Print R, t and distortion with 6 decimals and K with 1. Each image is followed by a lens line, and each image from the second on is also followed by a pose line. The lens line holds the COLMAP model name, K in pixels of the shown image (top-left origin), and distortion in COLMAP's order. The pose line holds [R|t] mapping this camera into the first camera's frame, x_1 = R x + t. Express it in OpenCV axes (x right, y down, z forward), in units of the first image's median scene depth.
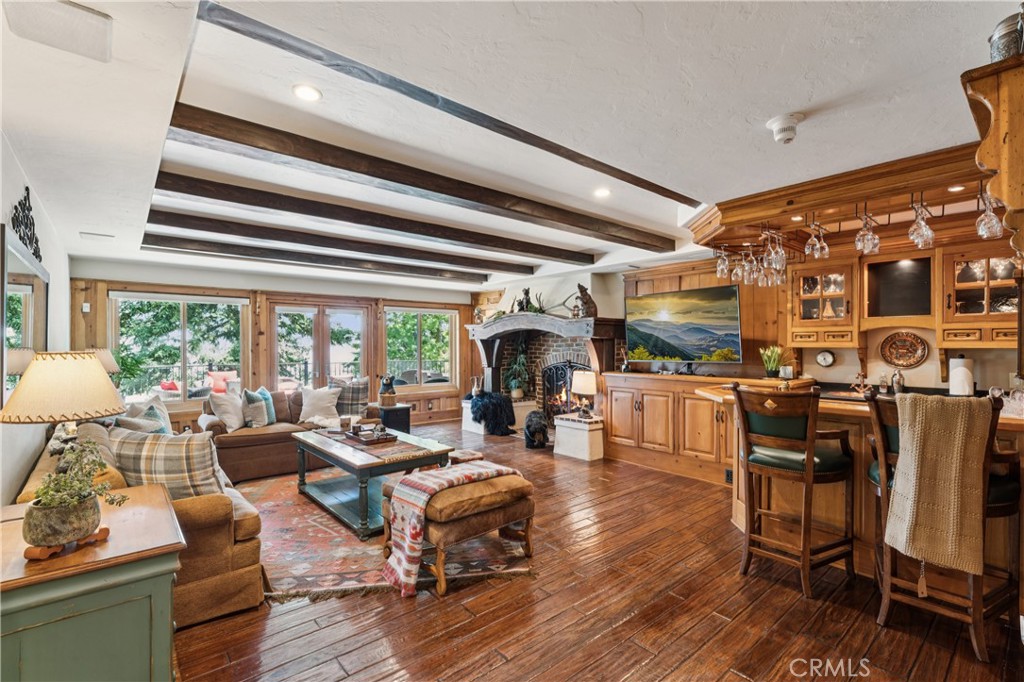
lens RADIAL K [[460.6, 0, 512.0], [0, 460.6, 341.0], [0, 0, 1]] dist [-0.001841, -0.000306]
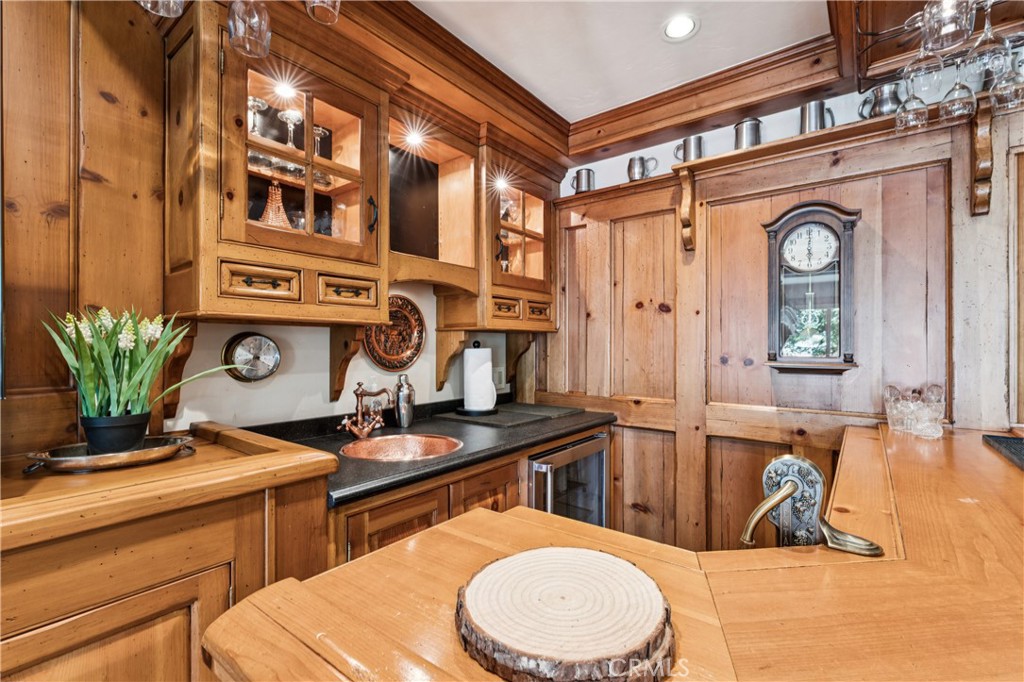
lens RADIAL K [[460.6, 0, 512.0], [0, 460.6, 341.0], [0, 0, 1]] dist [-0.001841, -0.000306]
pose [[-0.203746, 0.006357, 0.979003, 0.331801], [-0.008040, 0.999934, -0.008166, 0.031226], [-0.978991, -0.009535, -0.203681, 0.942135]]
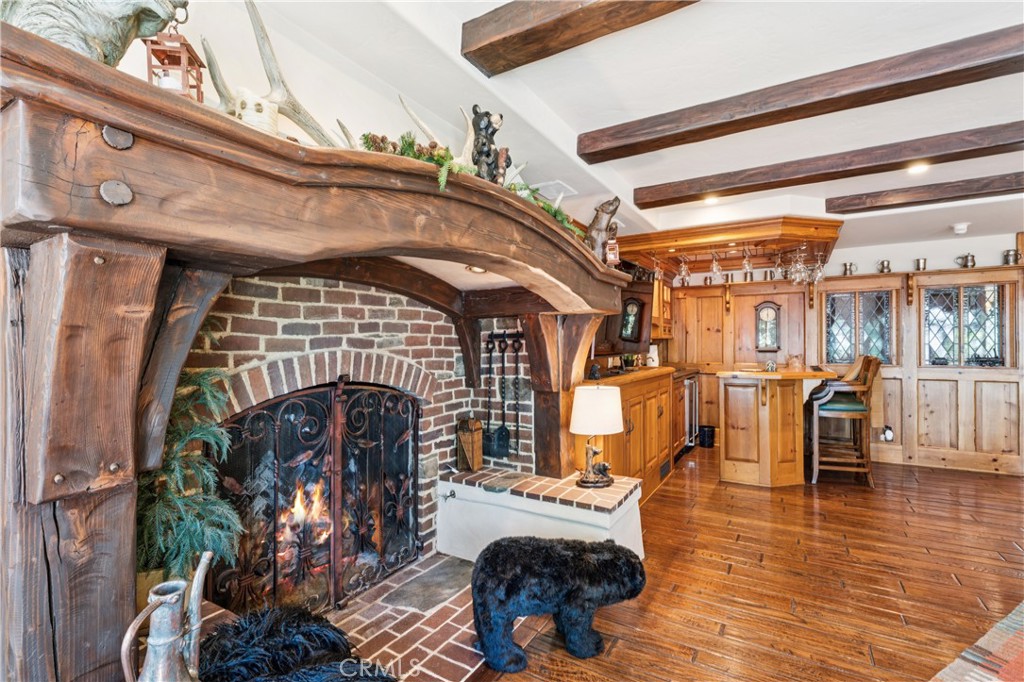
lens RADIAL K [[471.3, 0, 512.0], [0, 471.3, 341.0], [0, 0, 1]] dist [0.000893, 0.000113]
pose [[-0.313927, 0.006401, 0.949426, -0.398338], [-0.004090, 0.999959, -0.008094, 0.036048], [-0.949438, -0.006424, -0.313888, 1.744891]]
